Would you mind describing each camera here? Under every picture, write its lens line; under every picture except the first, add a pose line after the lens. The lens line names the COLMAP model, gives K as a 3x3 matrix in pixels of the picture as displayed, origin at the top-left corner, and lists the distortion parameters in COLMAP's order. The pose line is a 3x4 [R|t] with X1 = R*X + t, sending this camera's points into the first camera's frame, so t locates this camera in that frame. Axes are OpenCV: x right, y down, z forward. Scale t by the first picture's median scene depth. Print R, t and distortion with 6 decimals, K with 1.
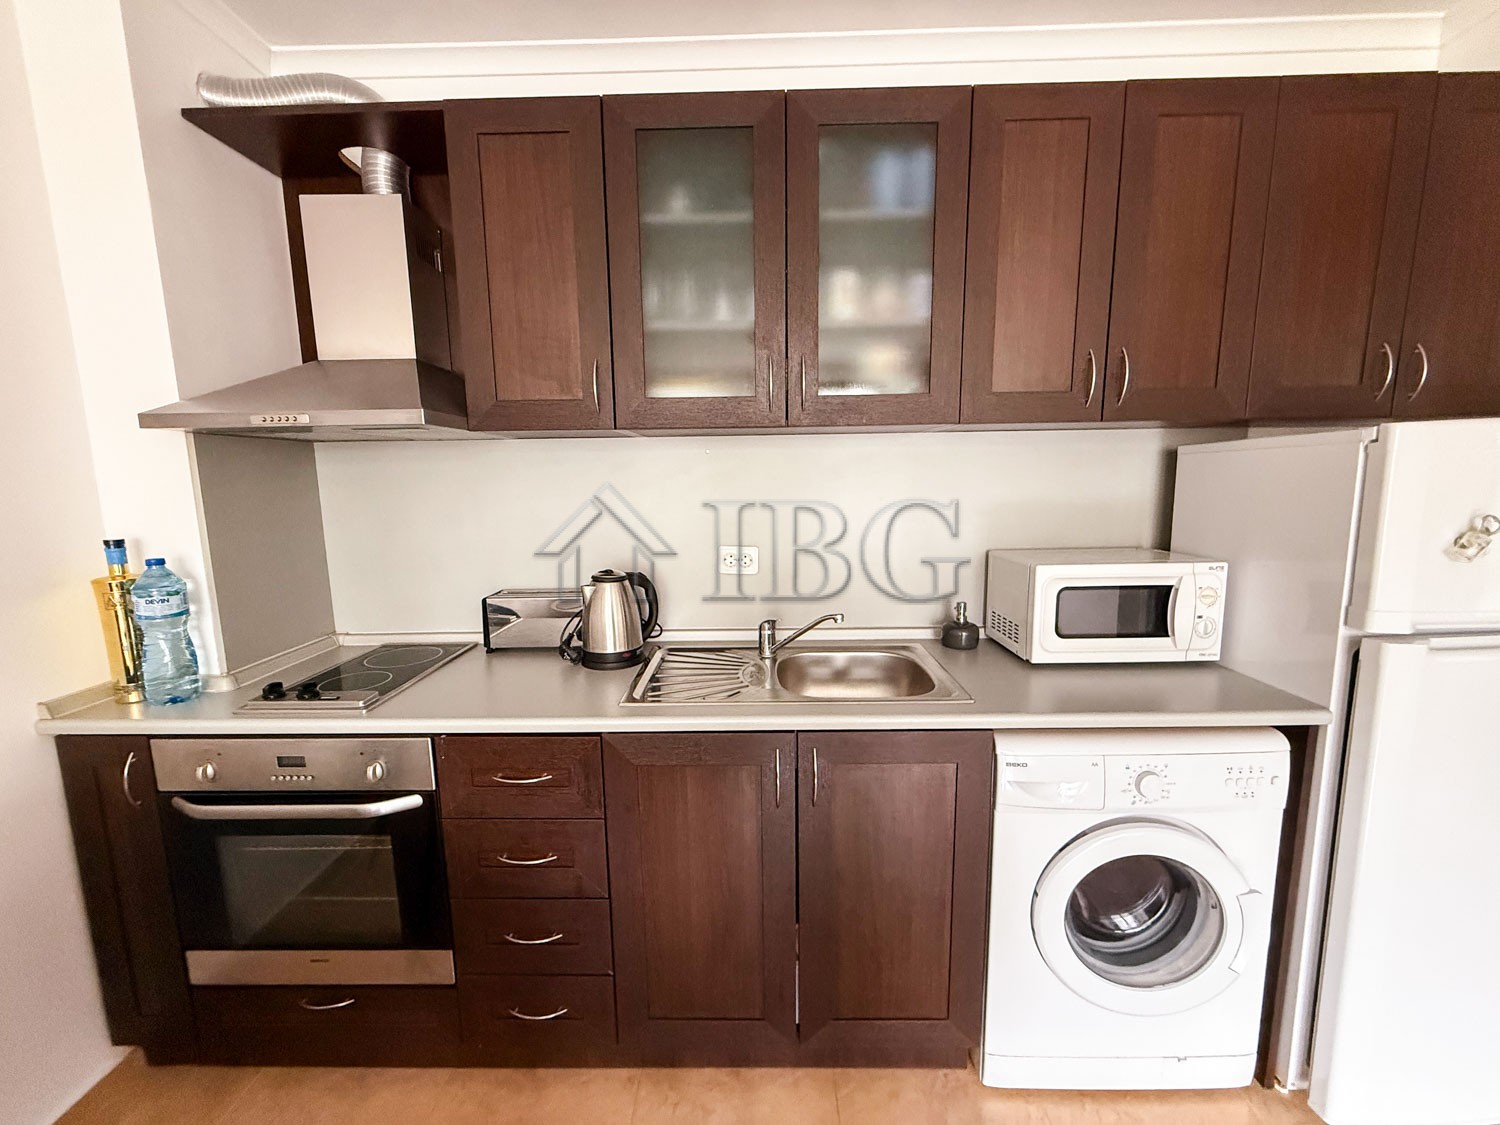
lens RADIAL K [[597.6, 0, 742.4], [0, 597.6, 562.3], [0, 0, 1]] dist [0.000890, 0.000249]
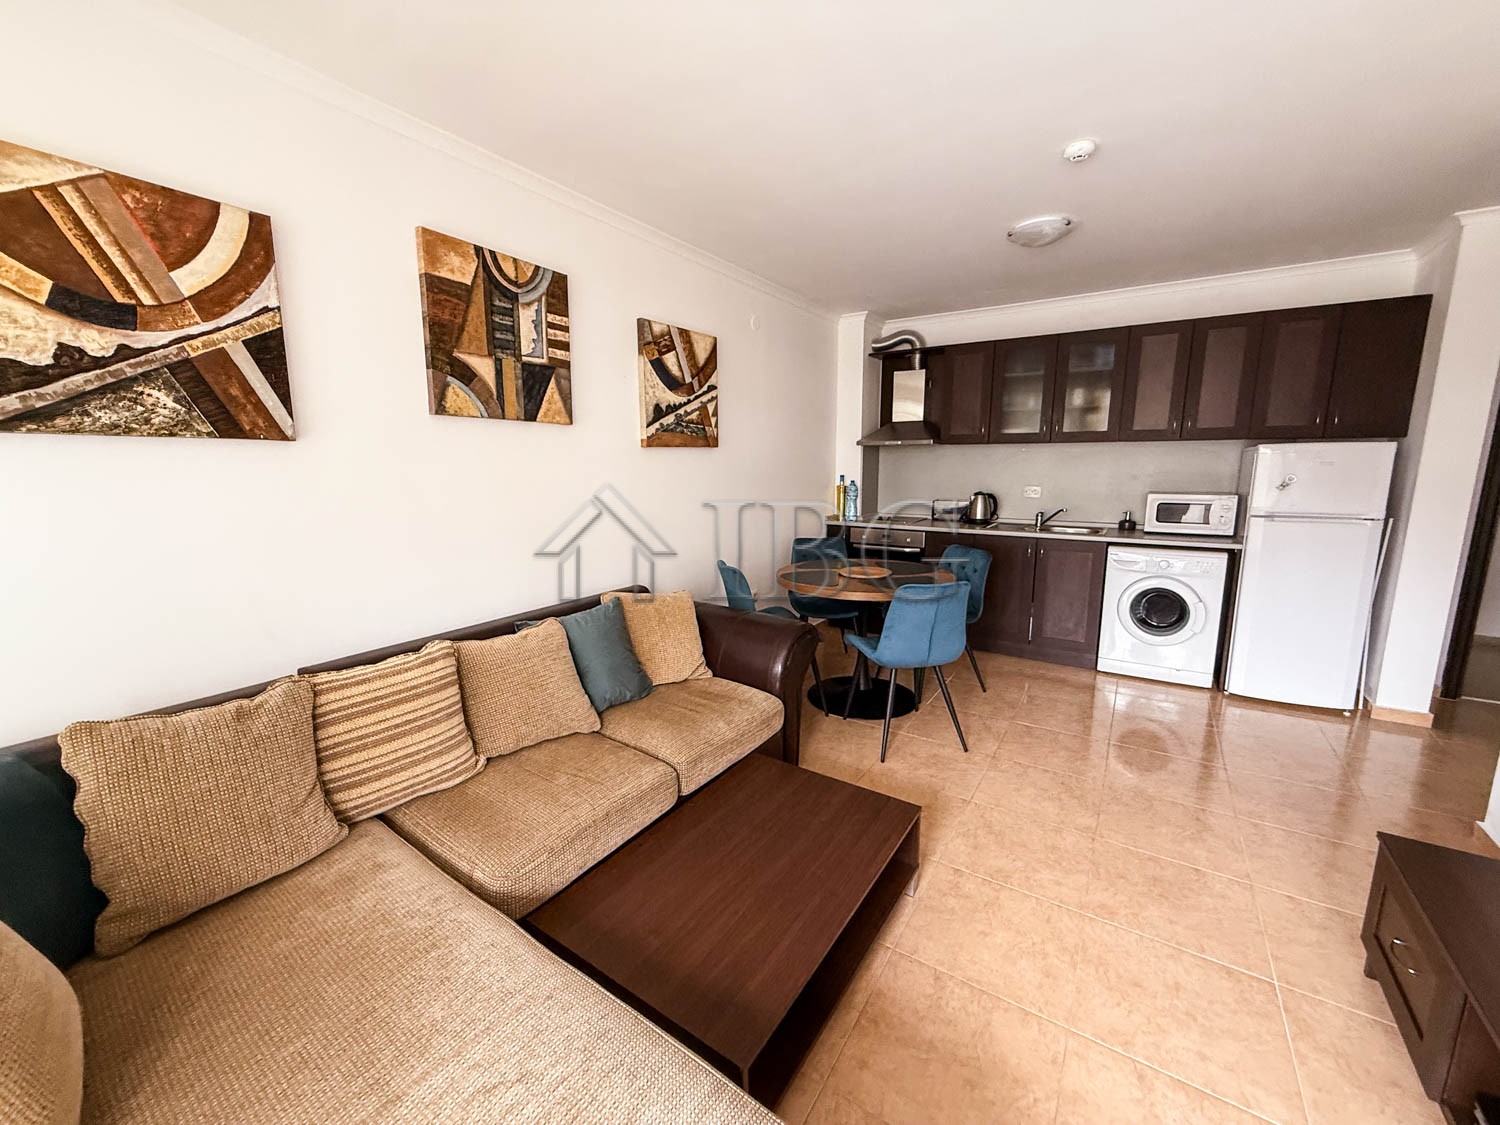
lens RADIAL K [[595.3, 0, 746.7], [0, 595.3, 561.9], [0, 0, 1]] dist [0.000784, -0.000565]
pose [[0.841667, 0.100597, -0.530544, 0.448069], [-0.082585, 0.994916, 0.057632, 0.322639], [0.533645, -0.004692, 0.845696, -2.367644]]
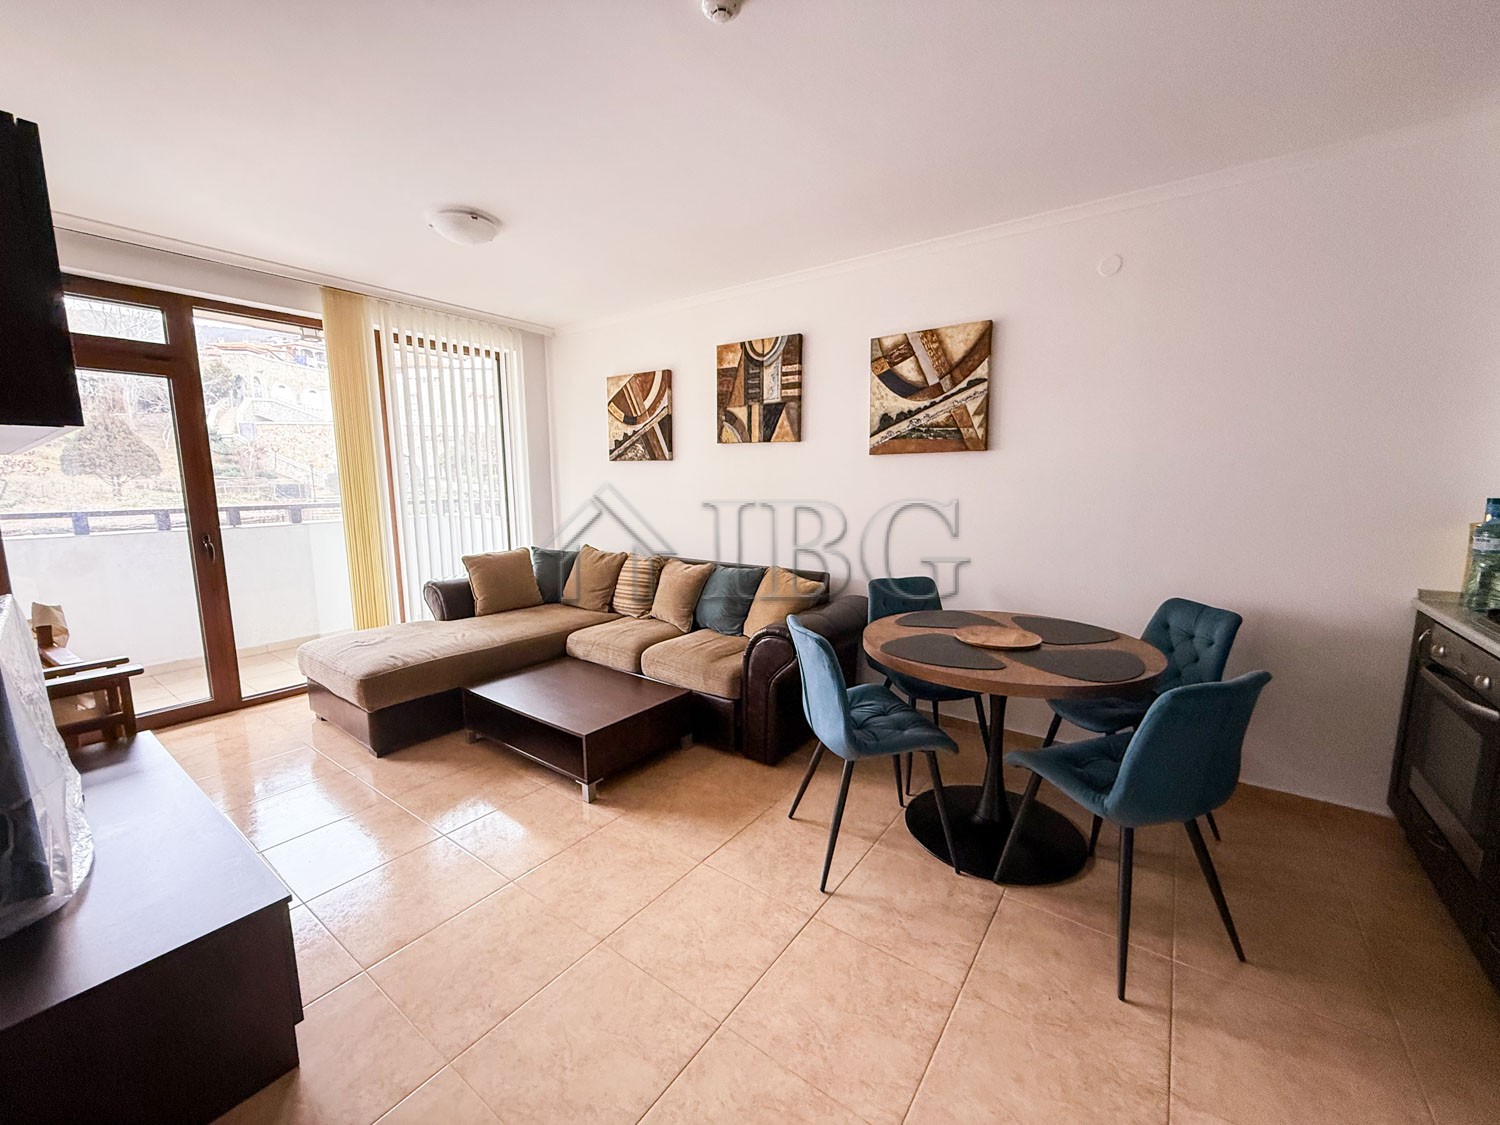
lens RADIAL K [[596.5, 0, 746.7], [0, 596.5, 561.7], [0, 0, 1]] dist [-0.000154, -0.000251]
pose [[-0.576905, 0.132471, -0.805998, 1.222077], [-0.104009, 0.966815, 0.233348, -0.039306], [0.810162, 0.218450, -0.543982, 0.323300]]
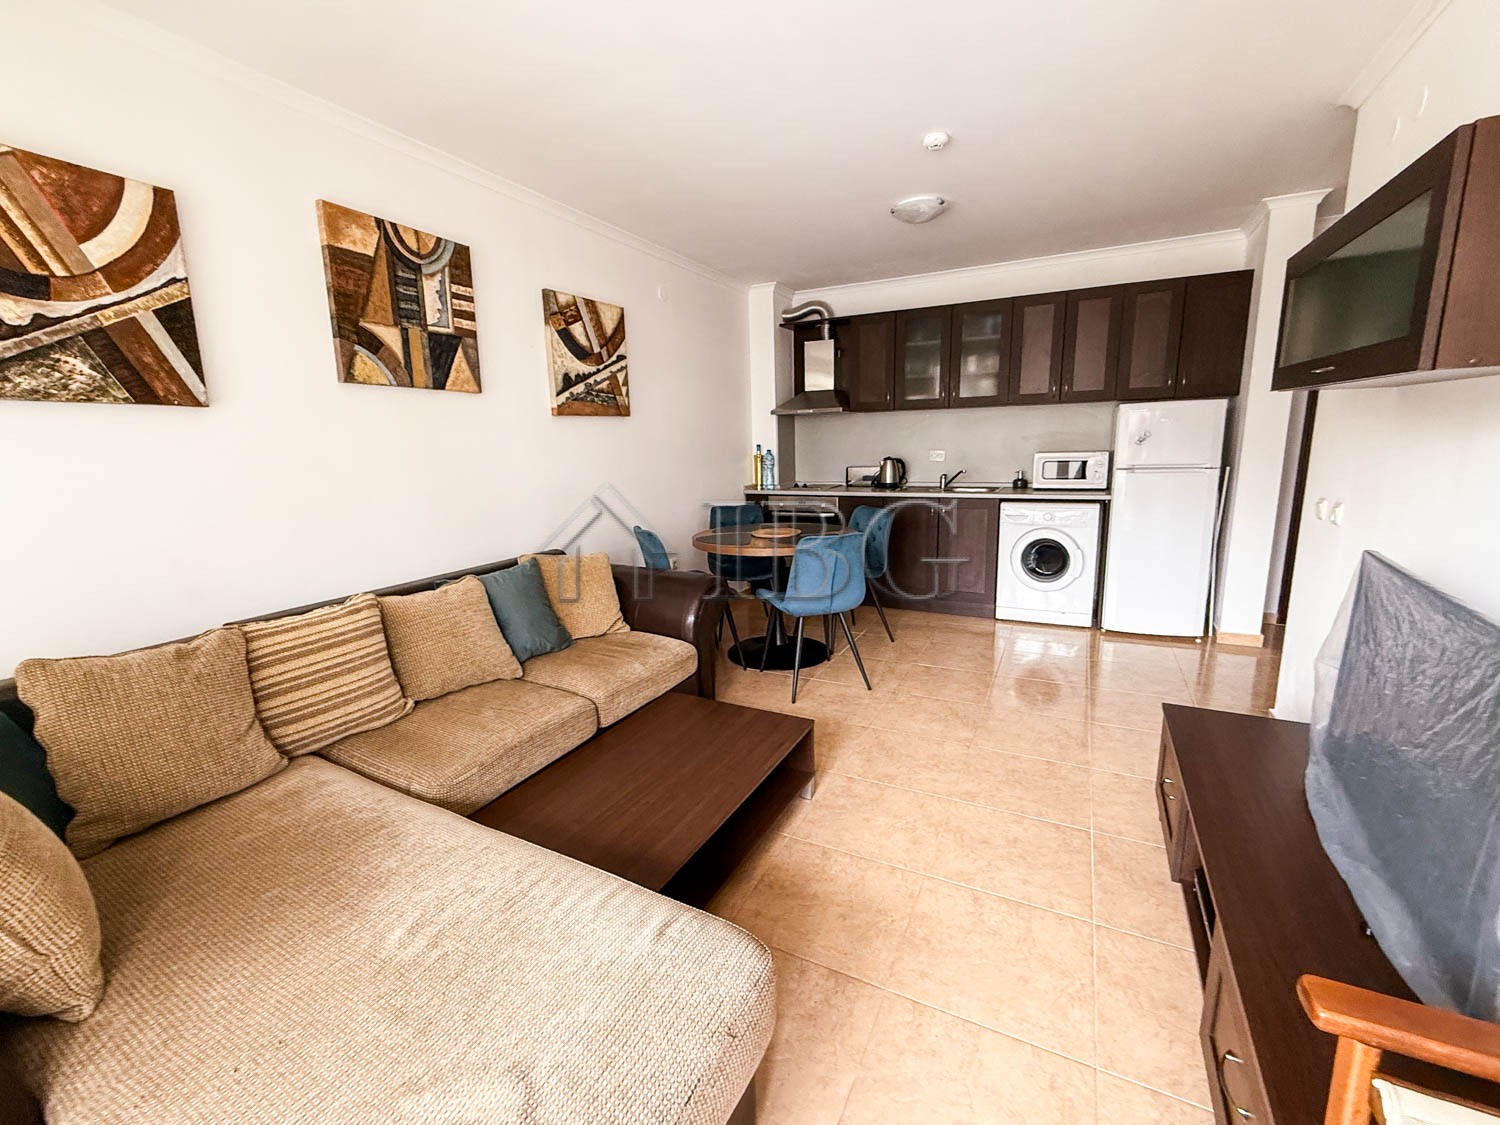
lens RADIAL K [[633.2, 0, 746.4], [0, 633.2, 562.1], [0, 0, 1]] dist [0.000658, -0.000352]
pose [[0.895243, 0.074910, -0.439236, 0.667163], [-0.048697, 0.996311, 0.070663, 0.407803], [0.442909, -0.041871, 0.895588, -2.560987]]
